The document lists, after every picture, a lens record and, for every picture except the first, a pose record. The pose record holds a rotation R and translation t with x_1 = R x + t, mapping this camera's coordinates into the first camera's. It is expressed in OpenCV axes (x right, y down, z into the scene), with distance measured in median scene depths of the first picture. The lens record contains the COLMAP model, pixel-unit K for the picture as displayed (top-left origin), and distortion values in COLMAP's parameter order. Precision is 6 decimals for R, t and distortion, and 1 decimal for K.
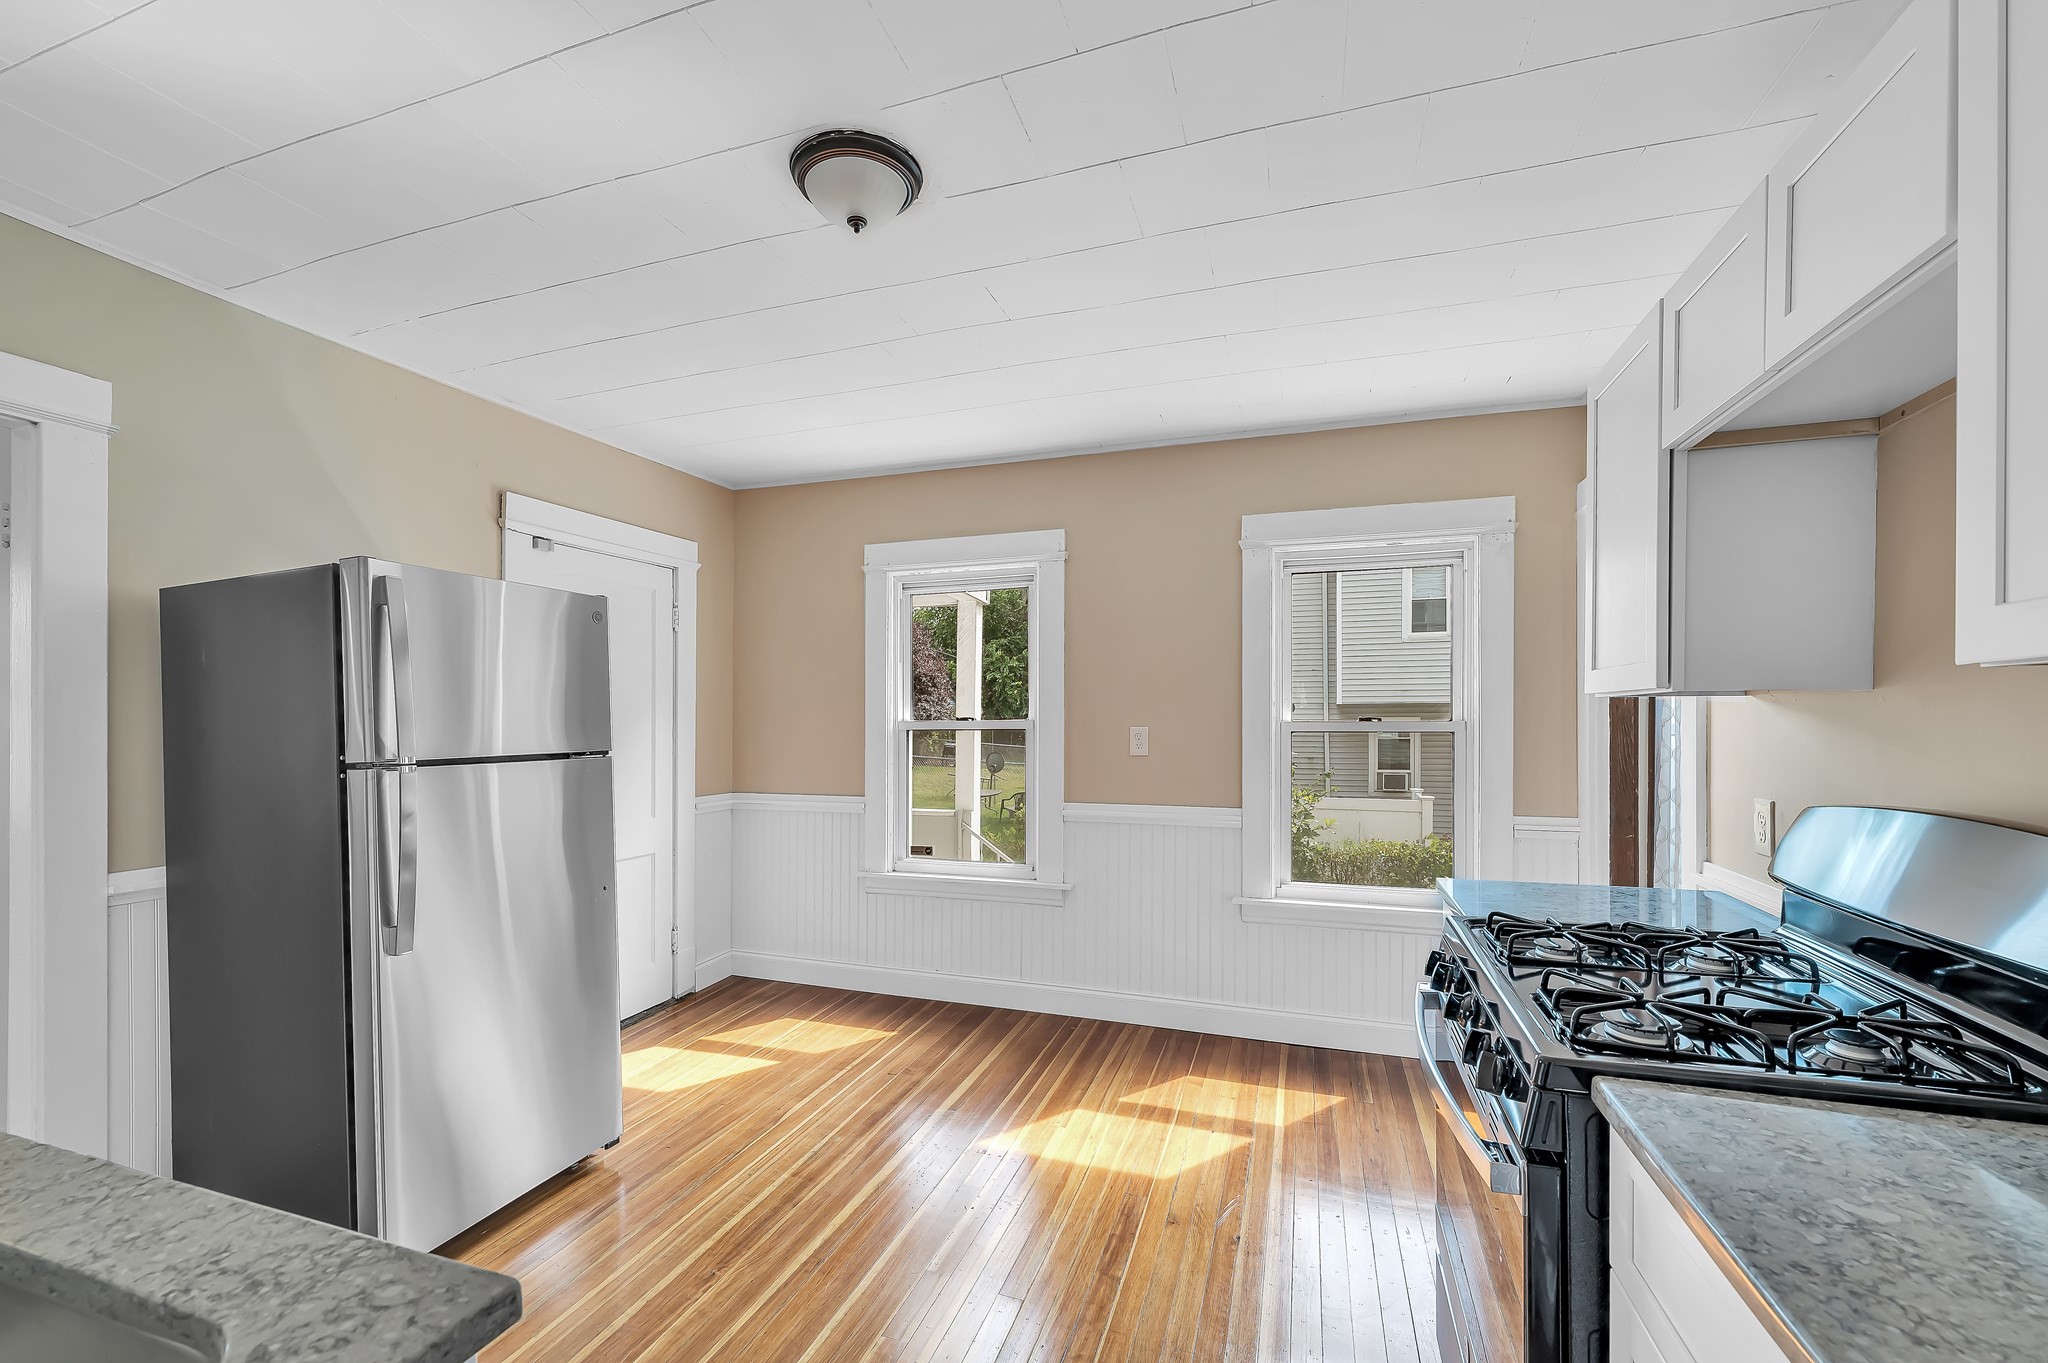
lens RADIAL K [[833.4, 0, 1019.3], [0, 833.4, 717.1], [0, 0, 1]] dist [0.000316, 0.000099]
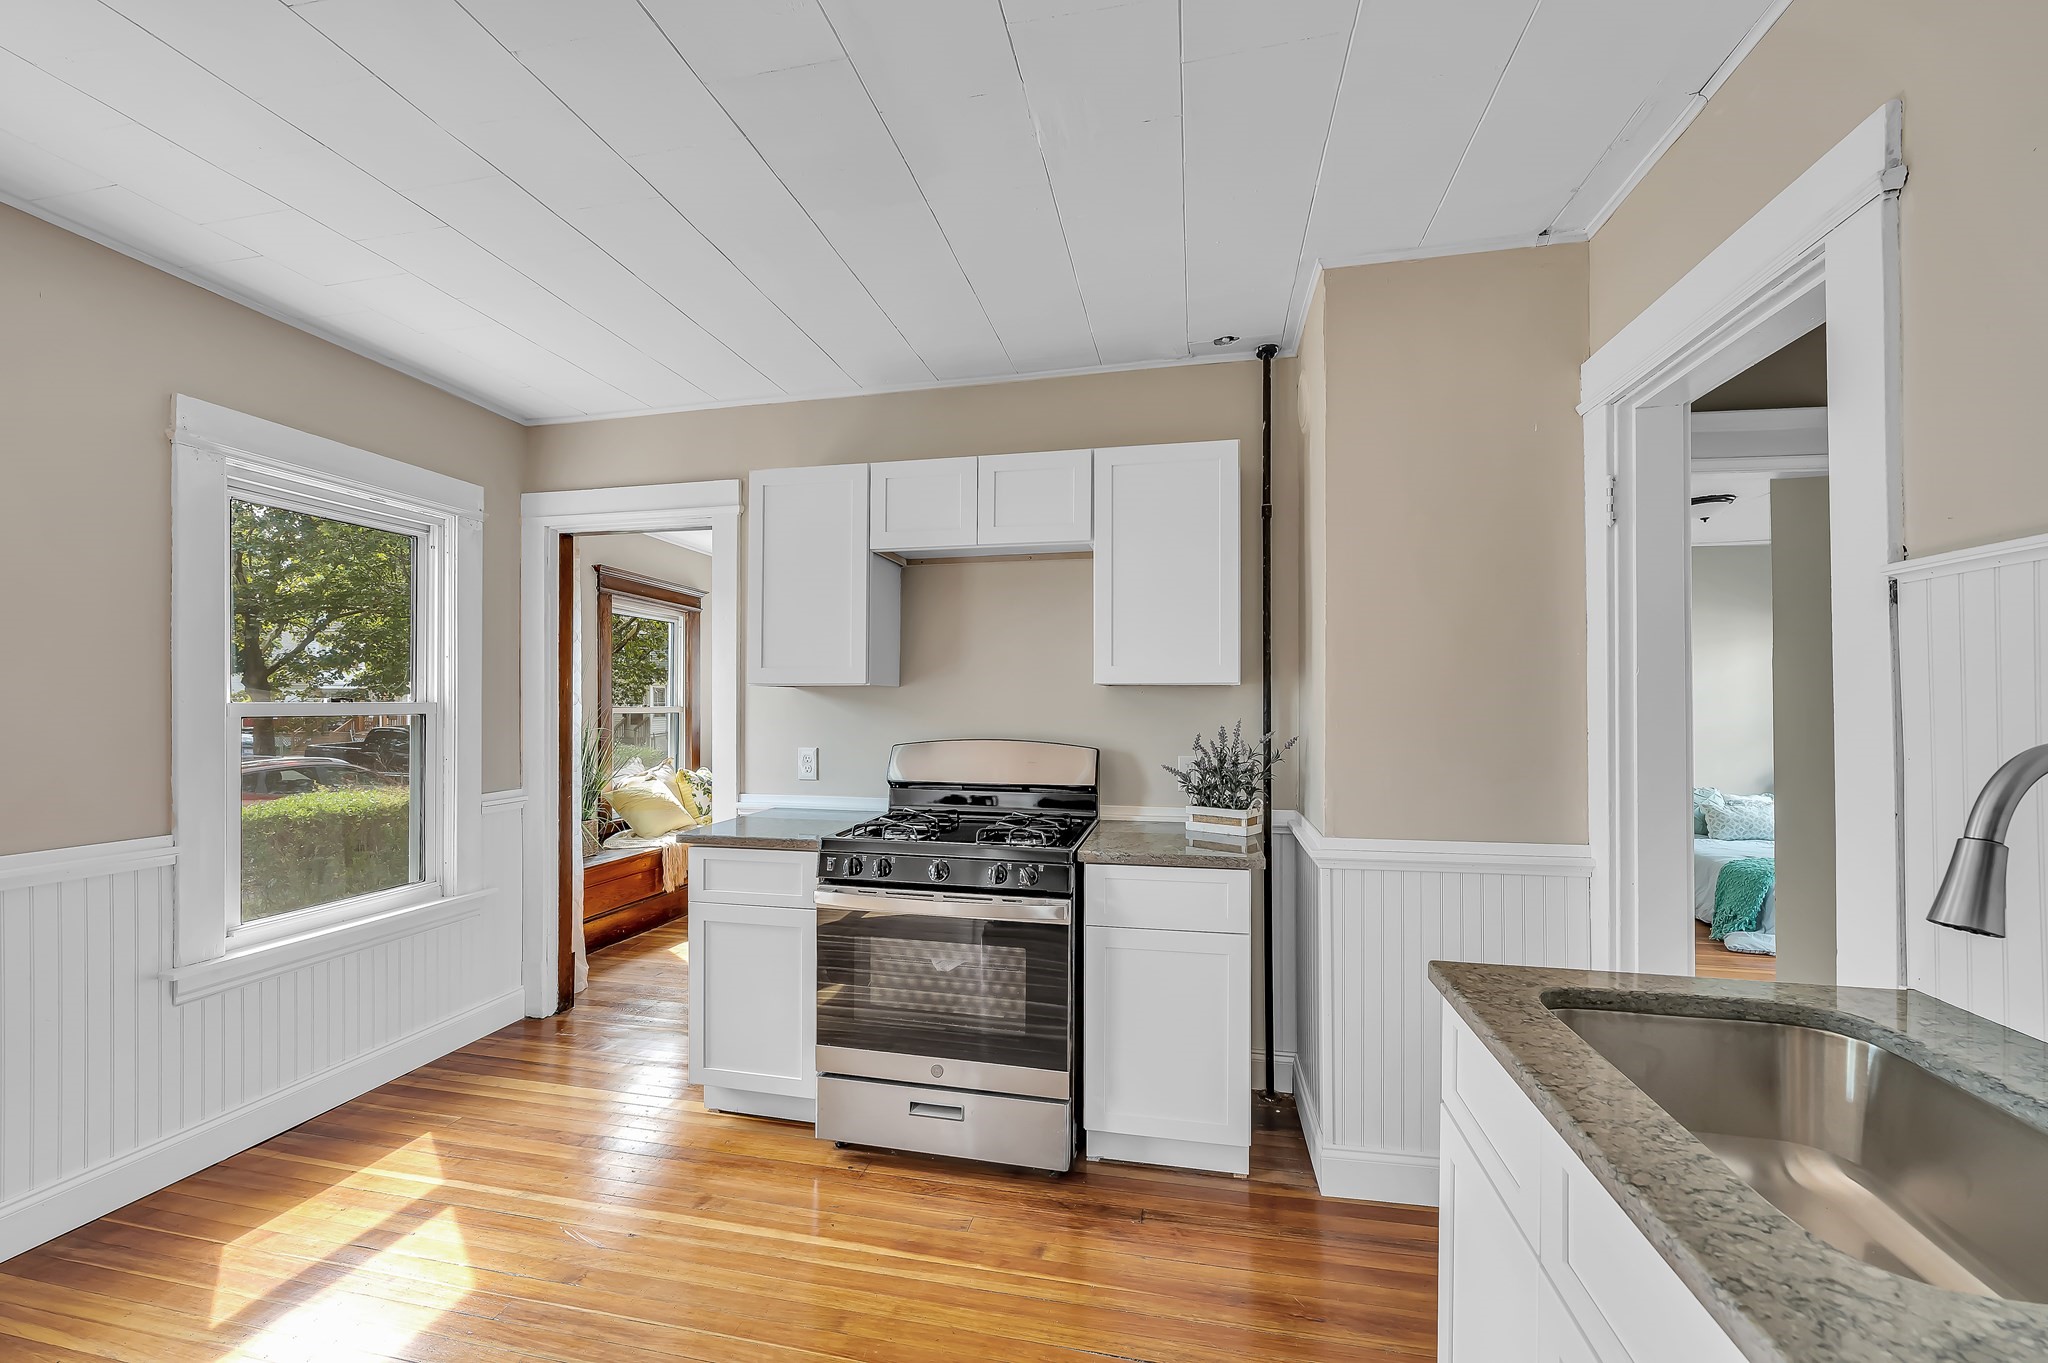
lens RADIAL K [[812.9, 0, 1024.0], [0, 812.9, 681.5], [0, 0, 1]] dist [-0.000472, -0.000177]
pose [[-0.117097, 0.025593, 0.992791, -0.542505], [-0.004808, 0.999642, -0.026337, 0.003606], [-0.993109, -0.007858, -0.116932, 0.482390]]
